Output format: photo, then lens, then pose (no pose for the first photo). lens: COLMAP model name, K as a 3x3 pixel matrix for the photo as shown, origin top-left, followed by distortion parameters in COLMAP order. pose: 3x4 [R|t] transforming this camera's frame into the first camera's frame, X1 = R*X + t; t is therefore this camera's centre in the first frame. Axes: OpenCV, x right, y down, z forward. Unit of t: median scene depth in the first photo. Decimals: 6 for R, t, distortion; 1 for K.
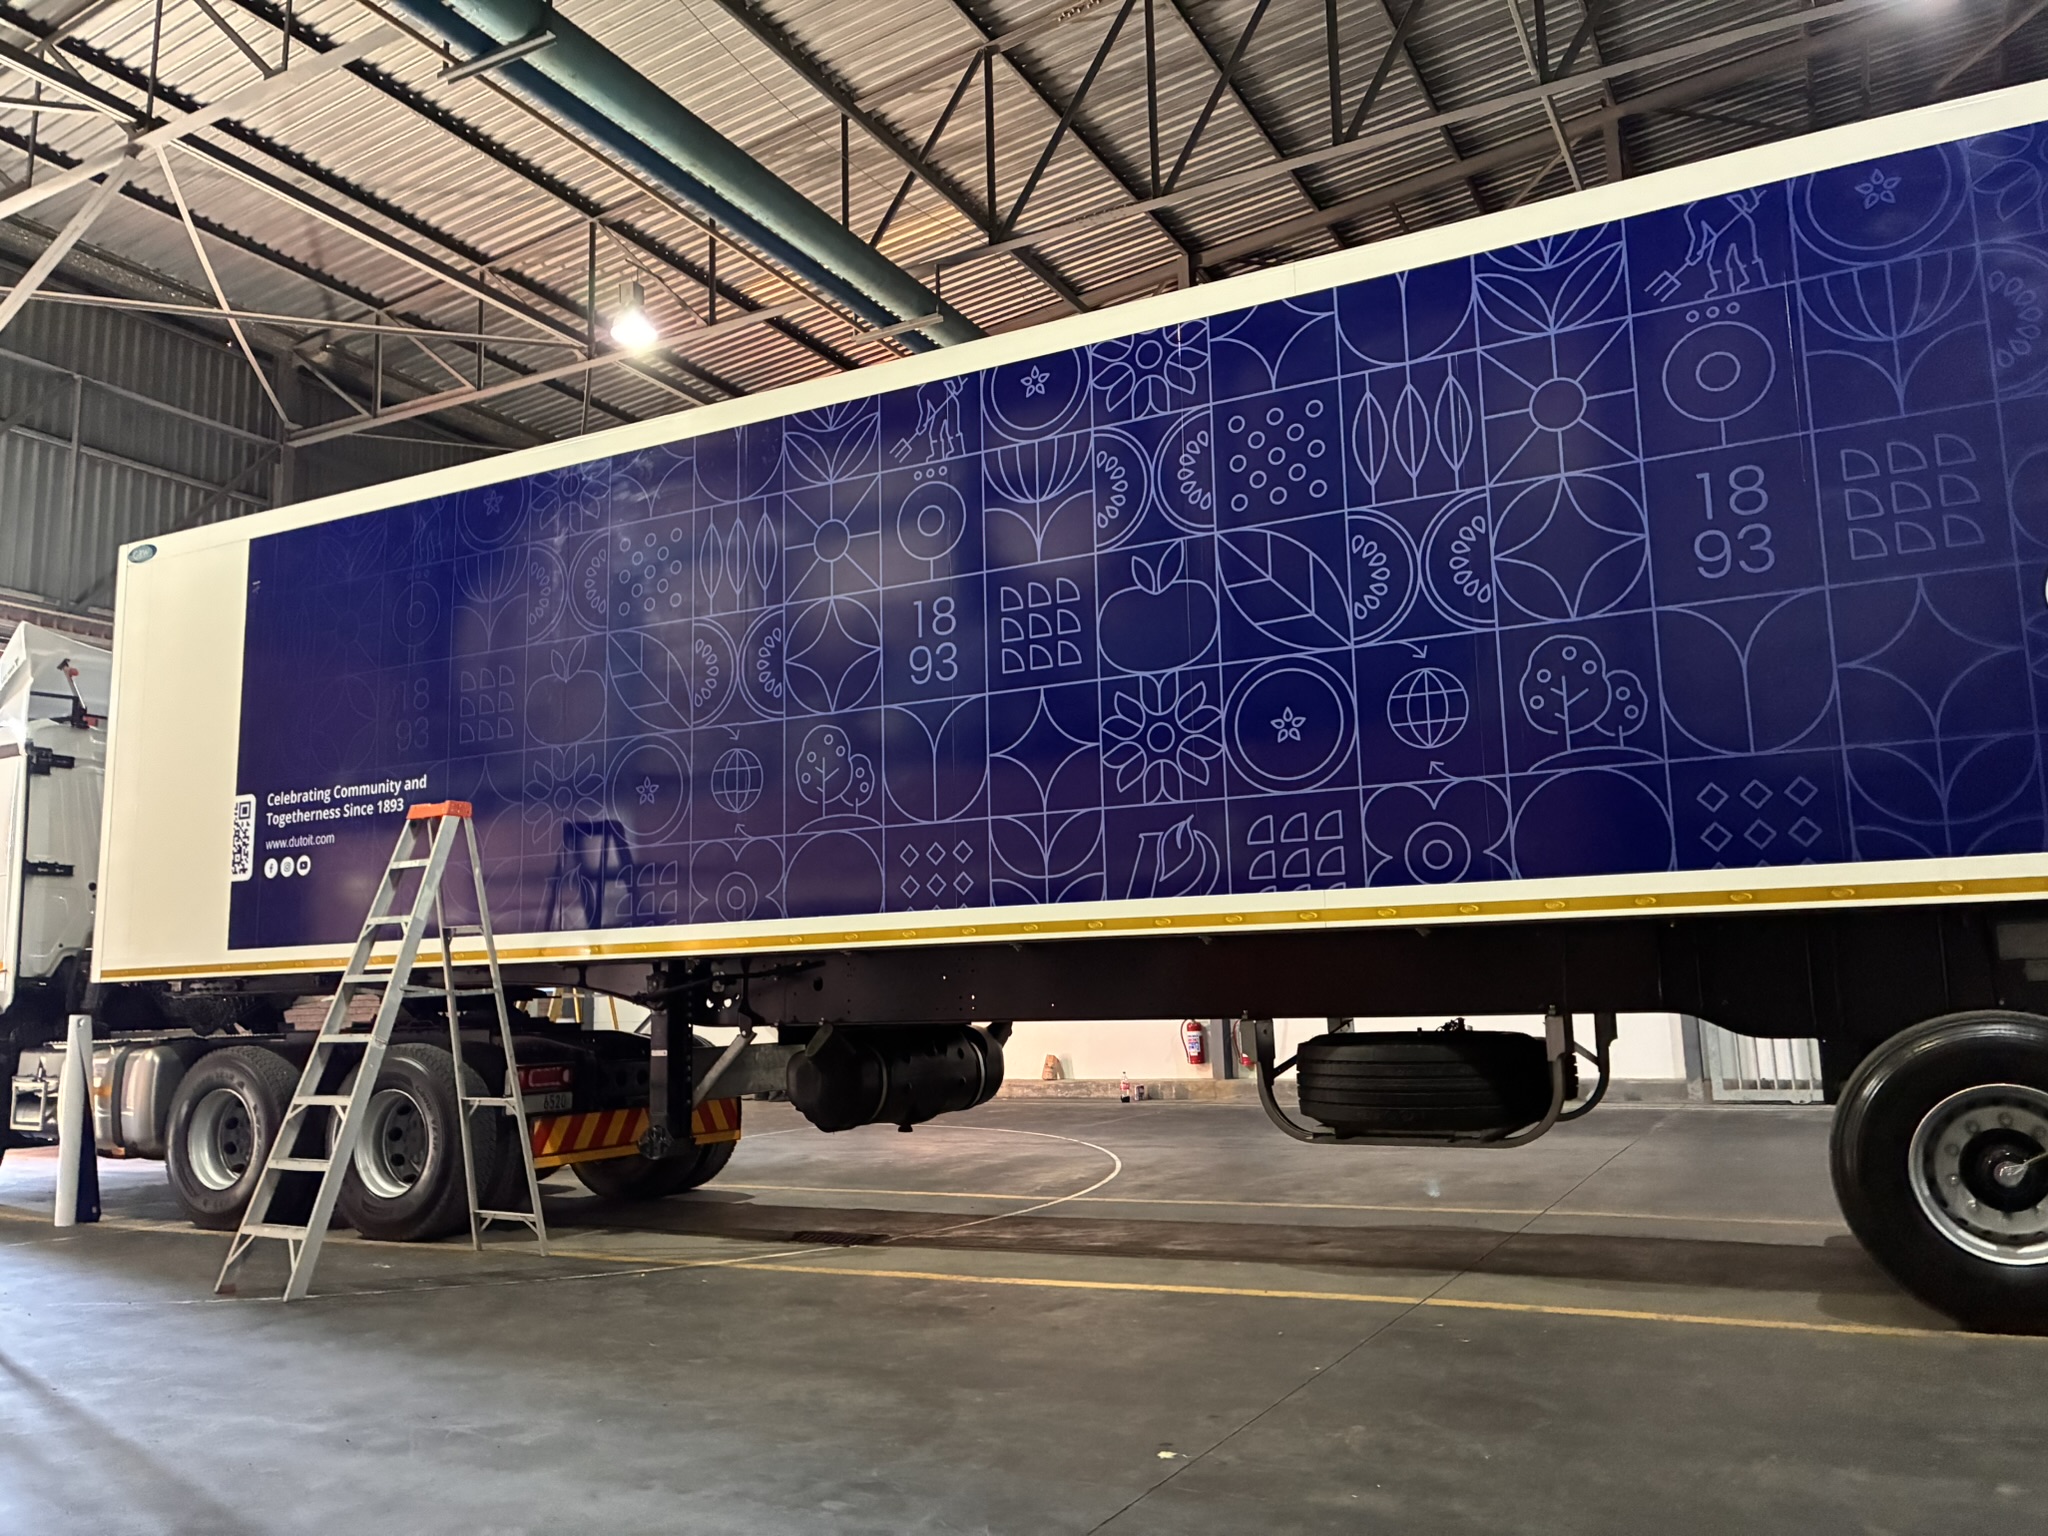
lens RADIAL K [[1570.9, 0, 1019.1], [0, 1570.9, 710.9], [0, 0, 1]] dist [0.052106, -0.009789]
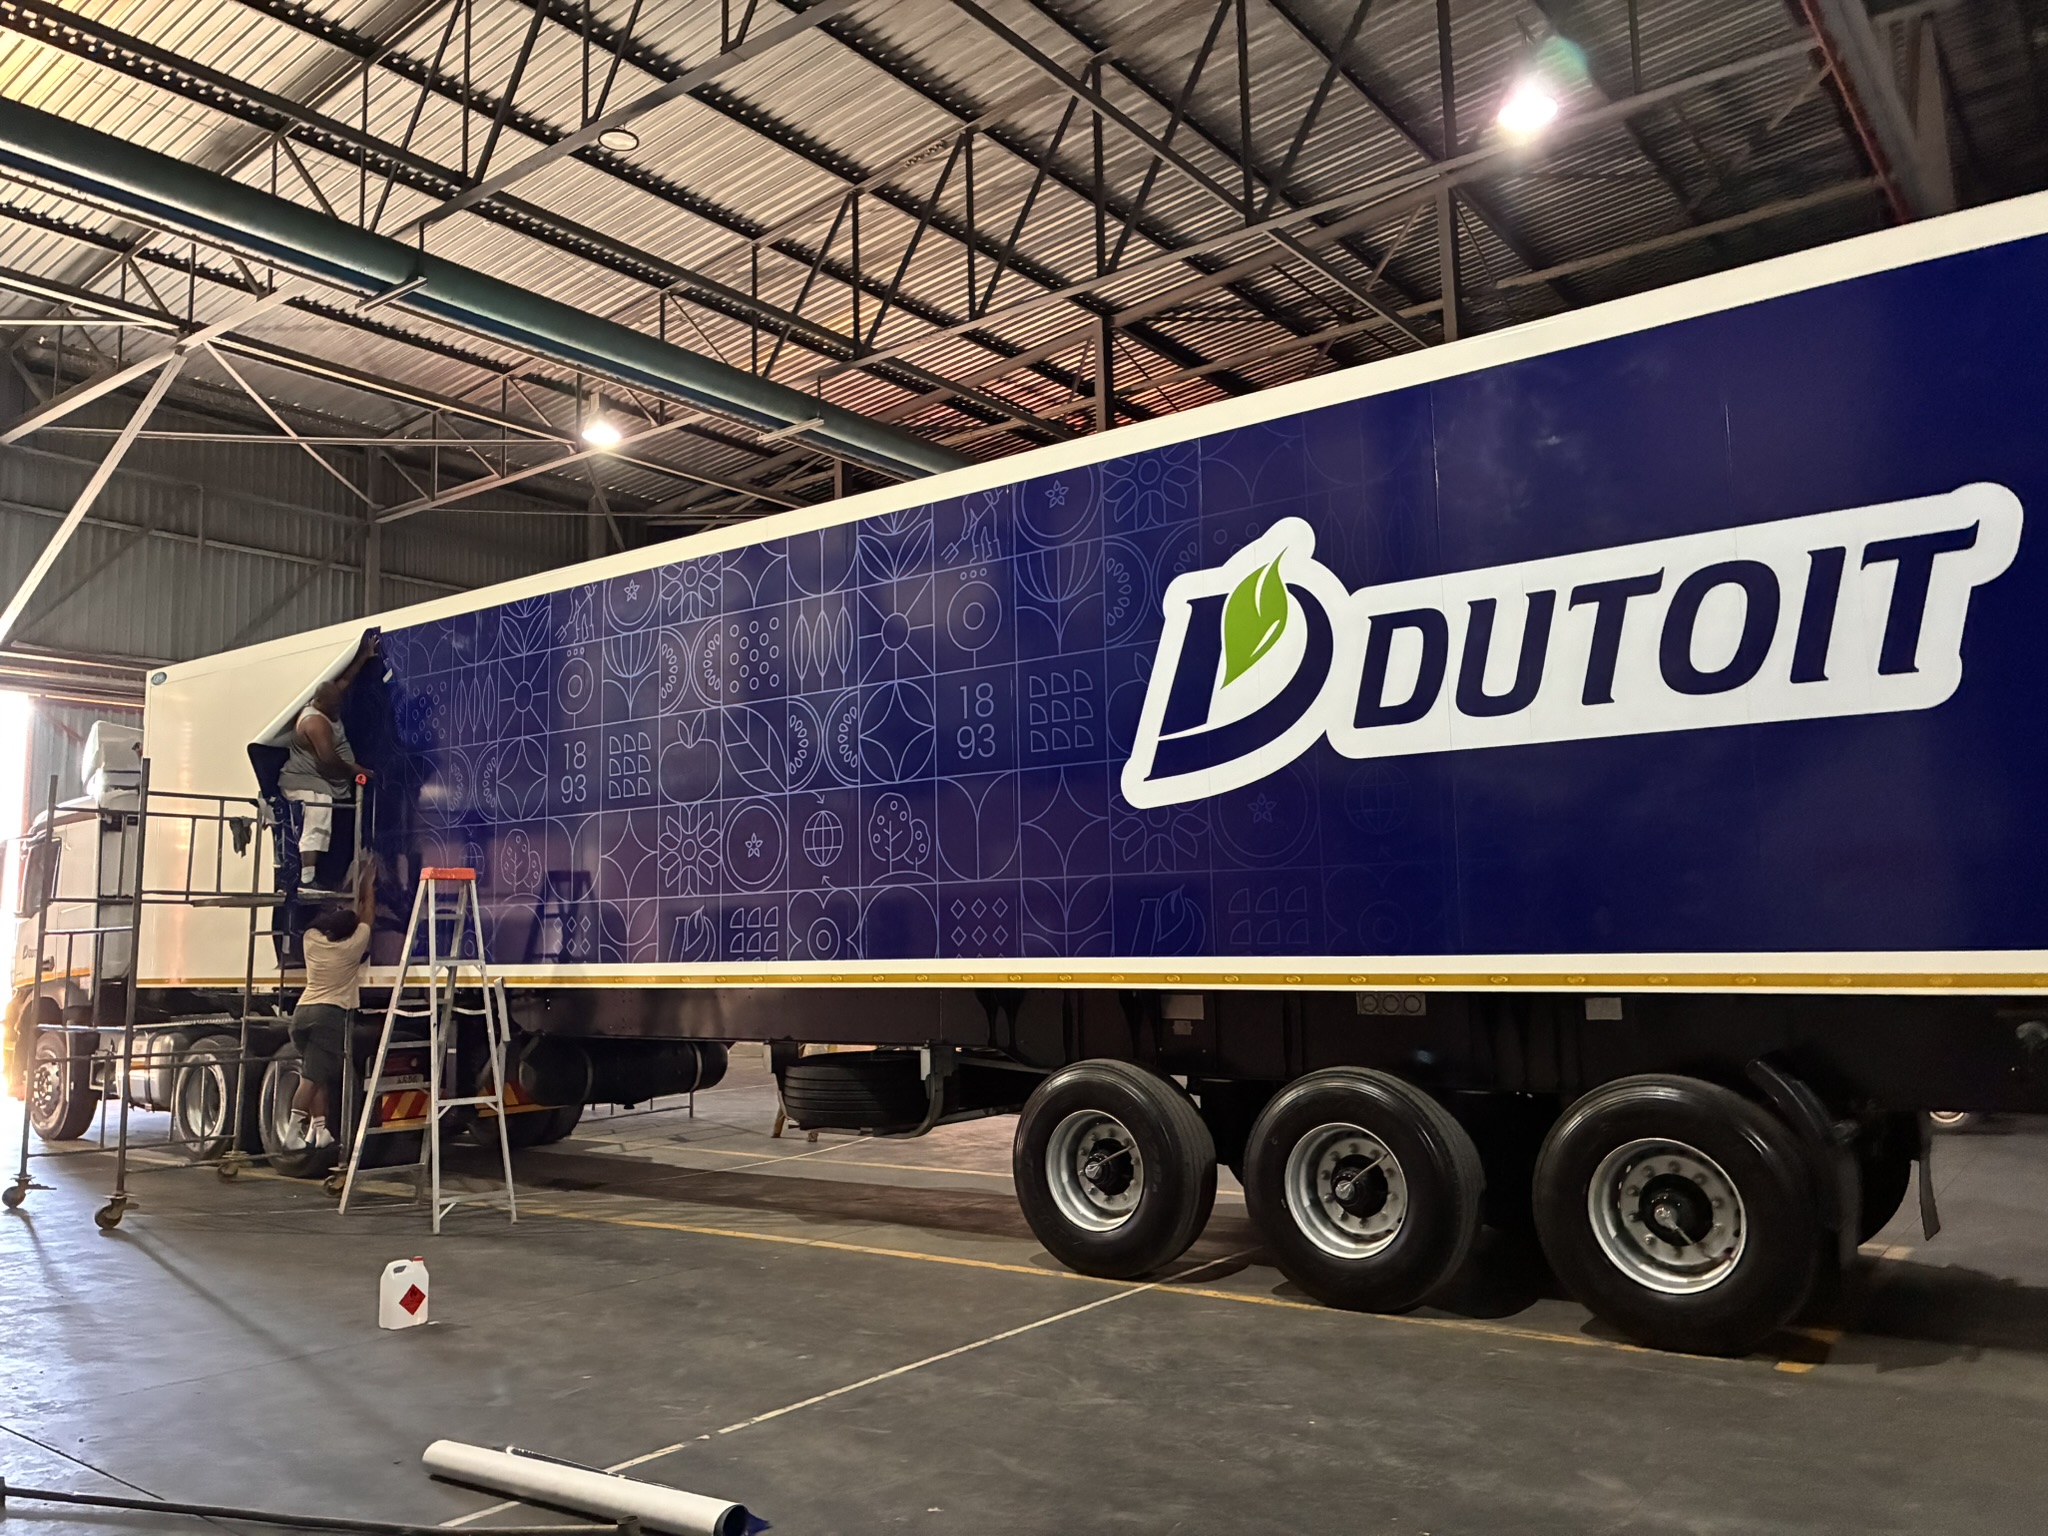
lens RADIAL K [[1570.9, 0, 1019.1], [0, 1570.9, 710.9], [0, 0, 1]] dist [0.052106, -0.009789]
pose [[0.987682, -0.015614, -0.155695, 0.621722], [0.020764, 0.999288, 0.031507, -0.150987], [0.155092, -0.034351, 0.987303, -0.373951]]
